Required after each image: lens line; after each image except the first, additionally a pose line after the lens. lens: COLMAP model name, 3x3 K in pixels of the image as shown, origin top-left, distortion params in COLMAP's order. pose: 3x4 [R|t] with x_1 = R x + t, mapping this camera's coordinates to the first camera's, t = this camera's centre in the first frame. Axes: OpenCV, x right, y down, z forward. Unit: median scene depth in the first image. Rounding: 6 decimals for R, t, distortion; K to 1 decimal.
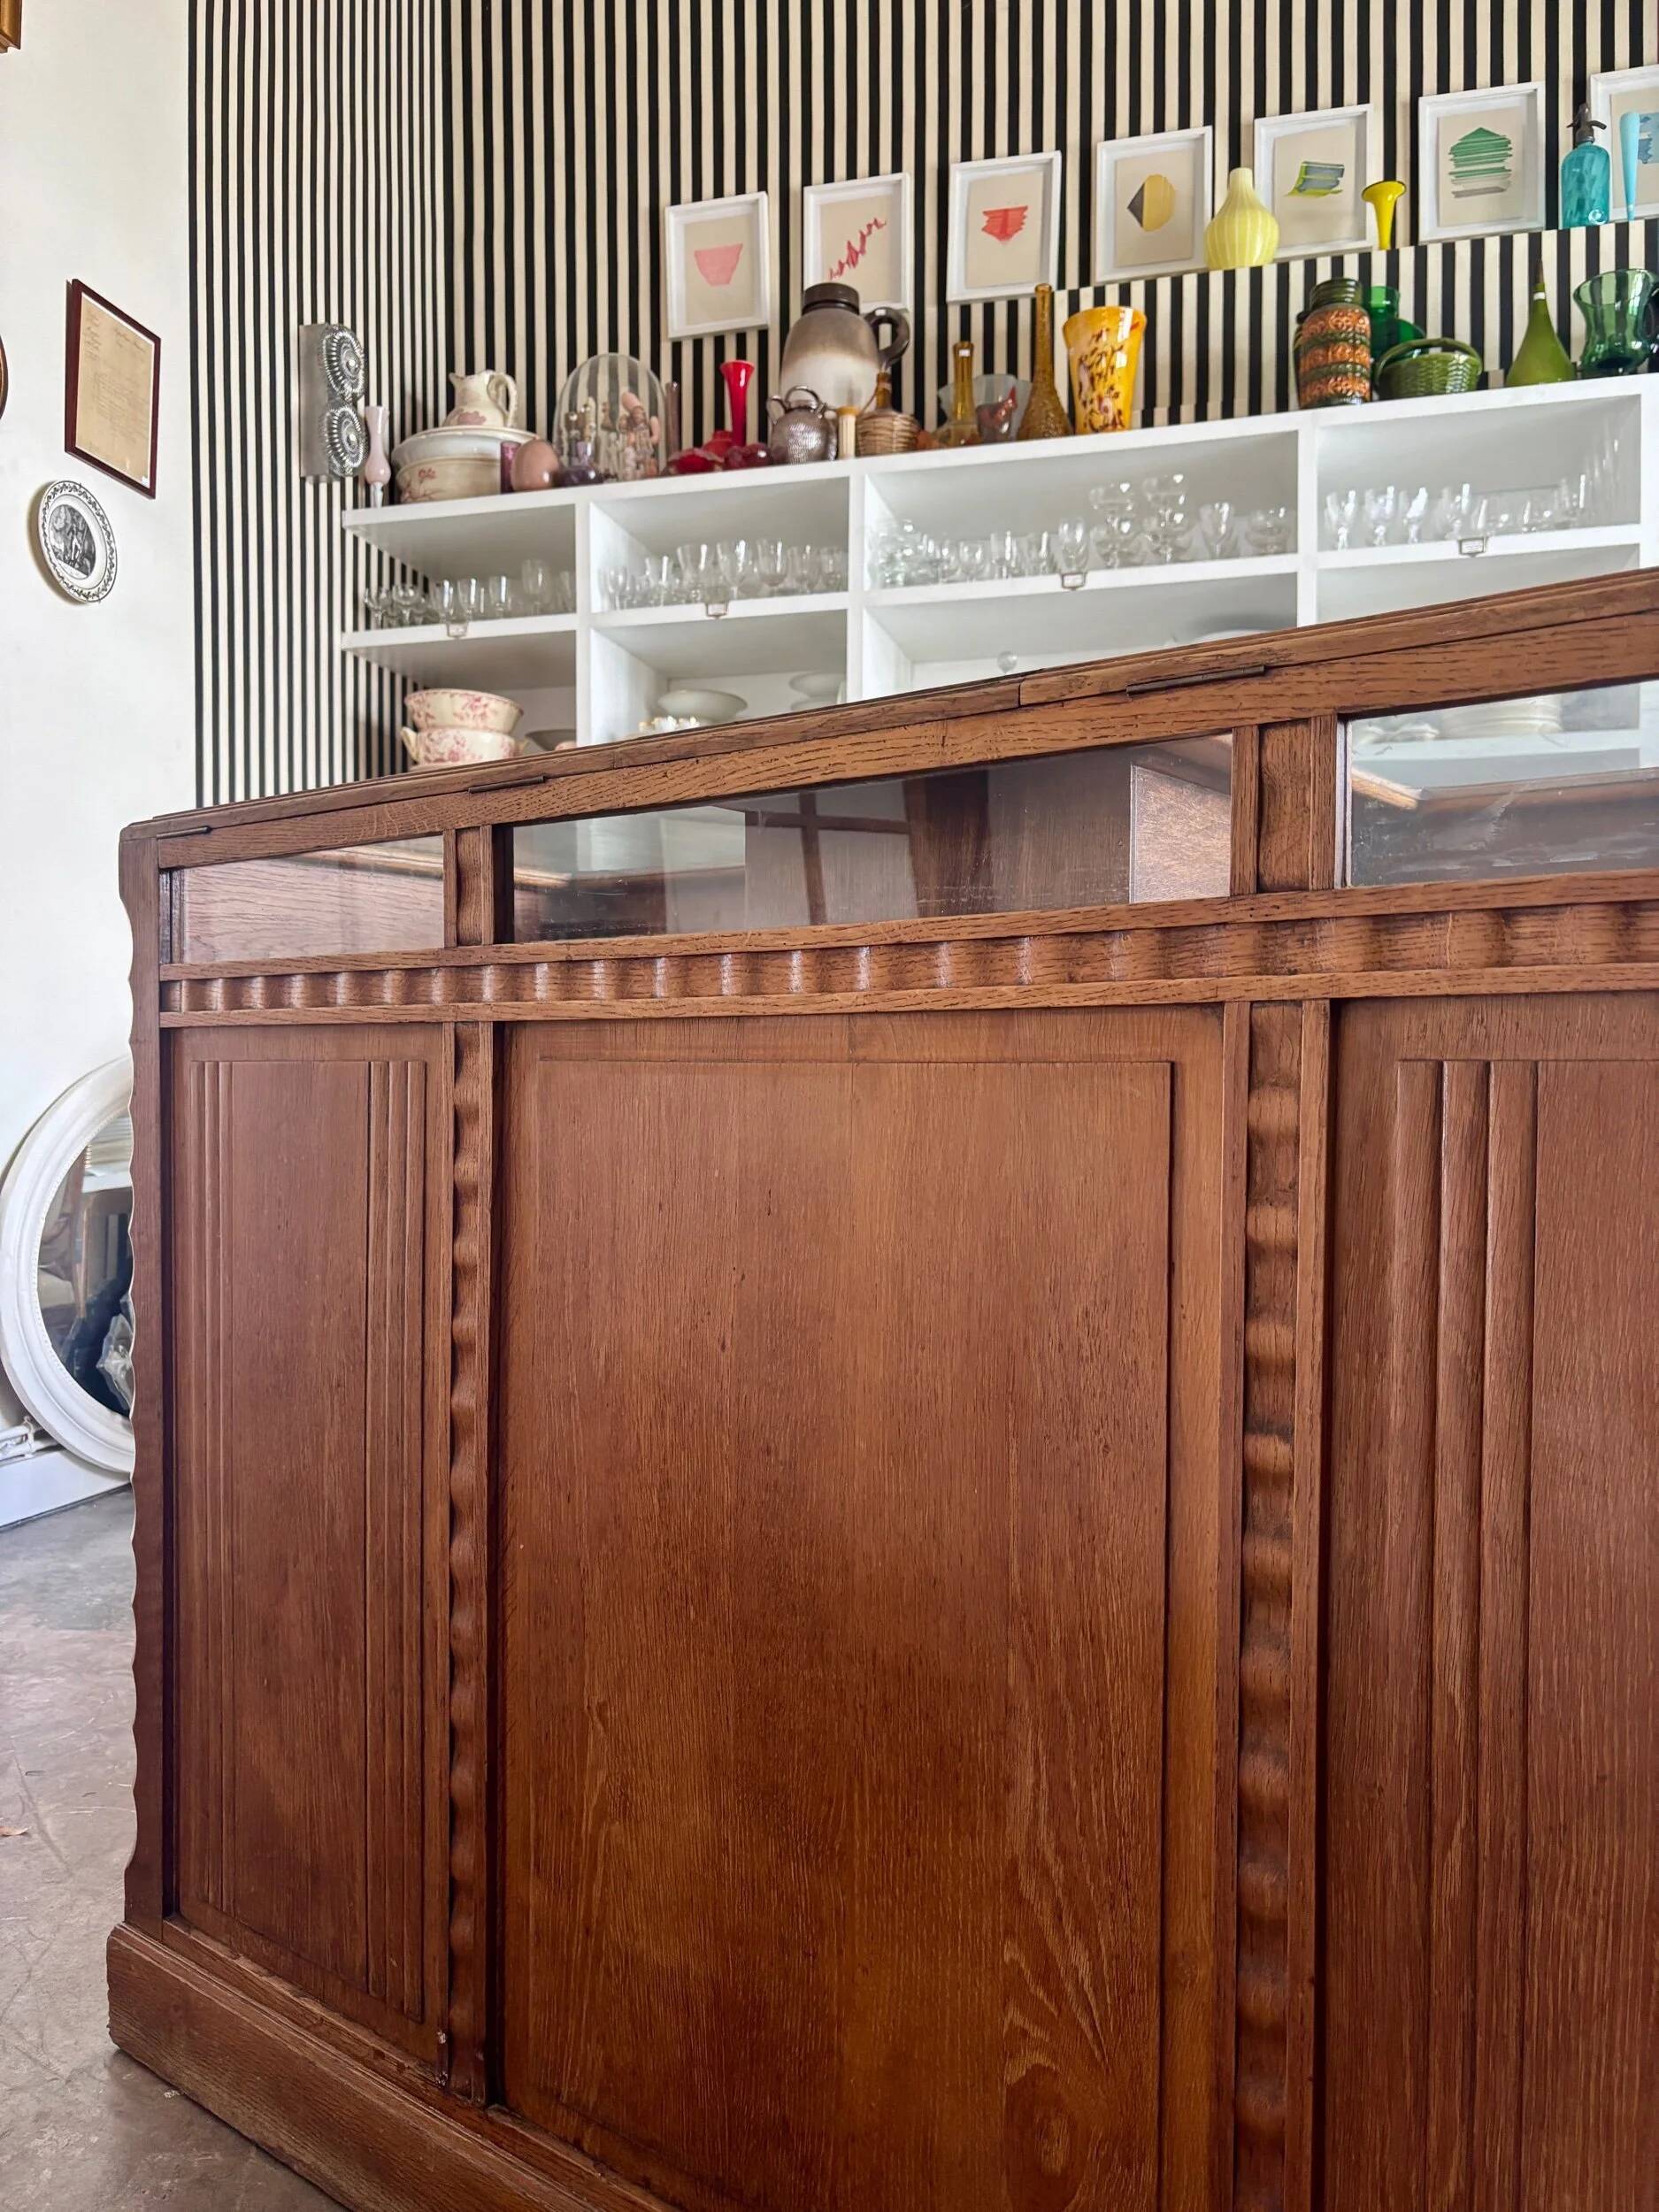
lens RADIAL K [[1683.9, 0, 842.4], [0, 1683.9, 1100.4], [0, 0, 1]] dist [0.032562, -0.027497]
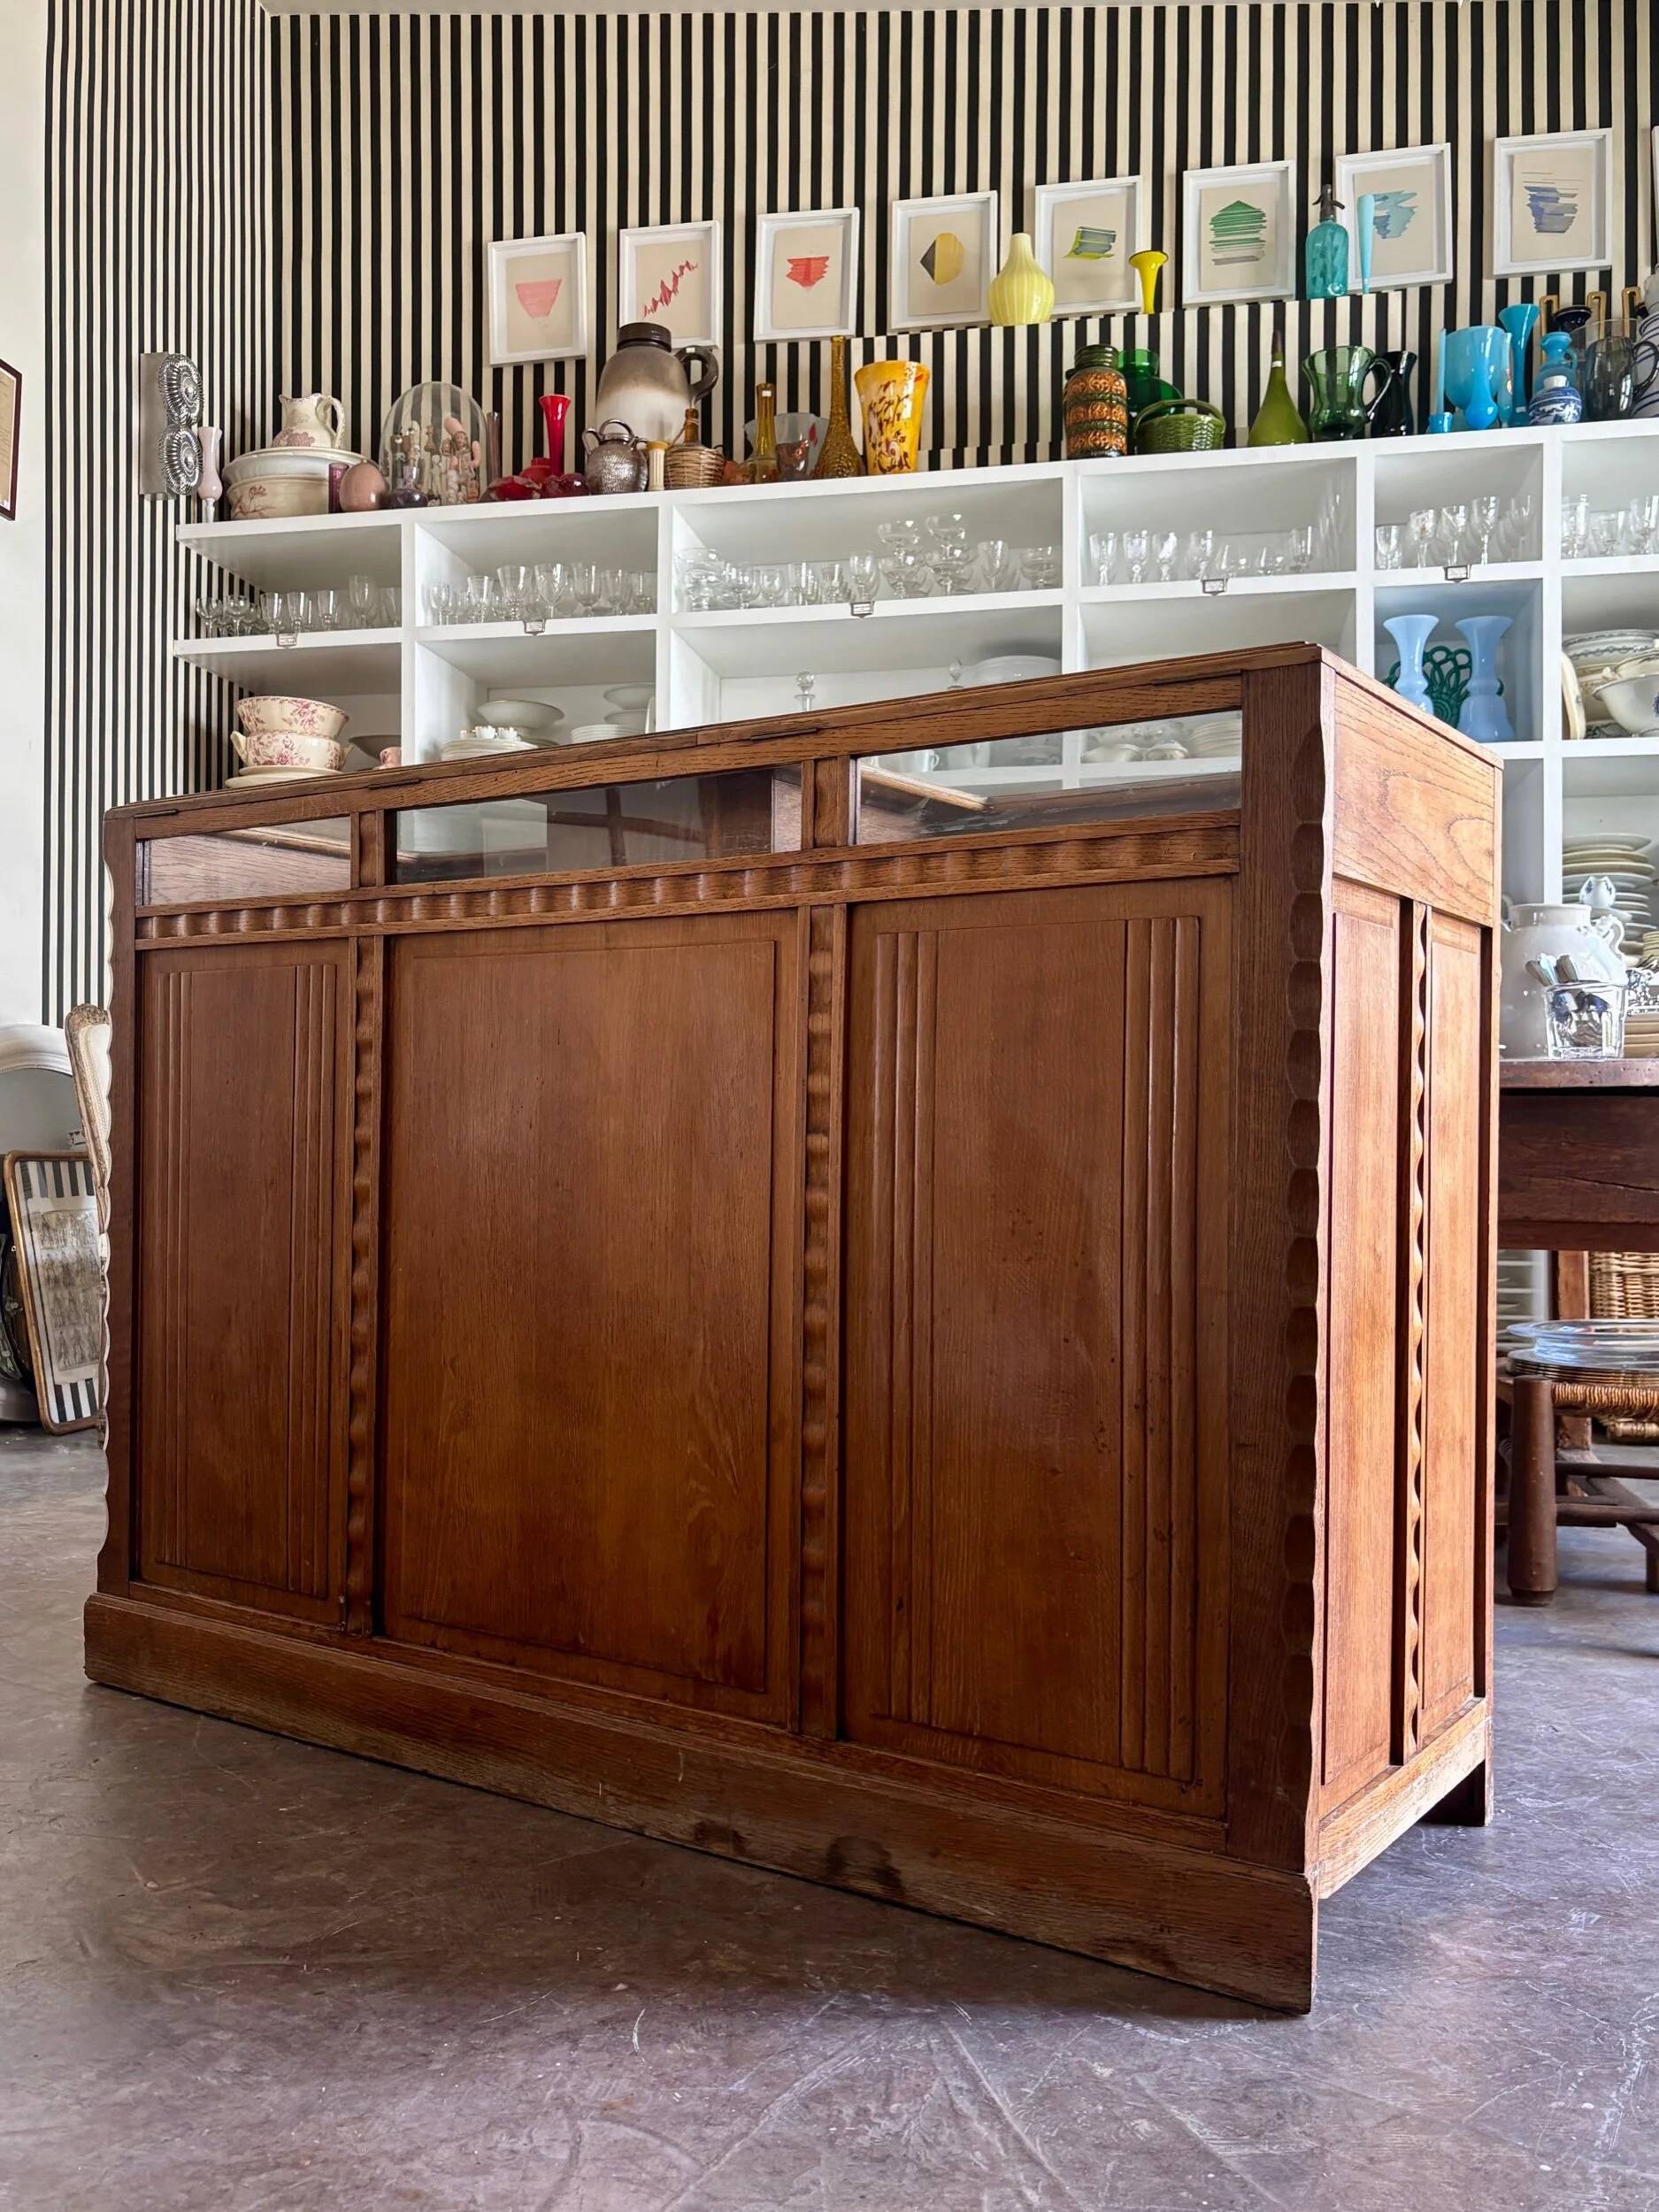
lens RADIAL K [[1951.2, 0, 780.5], [0, 1951.2, 1116.7], [0, 0, 1]] dist [0.149564, -0.438167]
pose [[0.998746, 0.005247, 0.049798, 0.022158], [-0.004103, 0.999726, -0.023055, 0.050817], [-0.049905, 0.022822, 0.998493, -0.261701]]
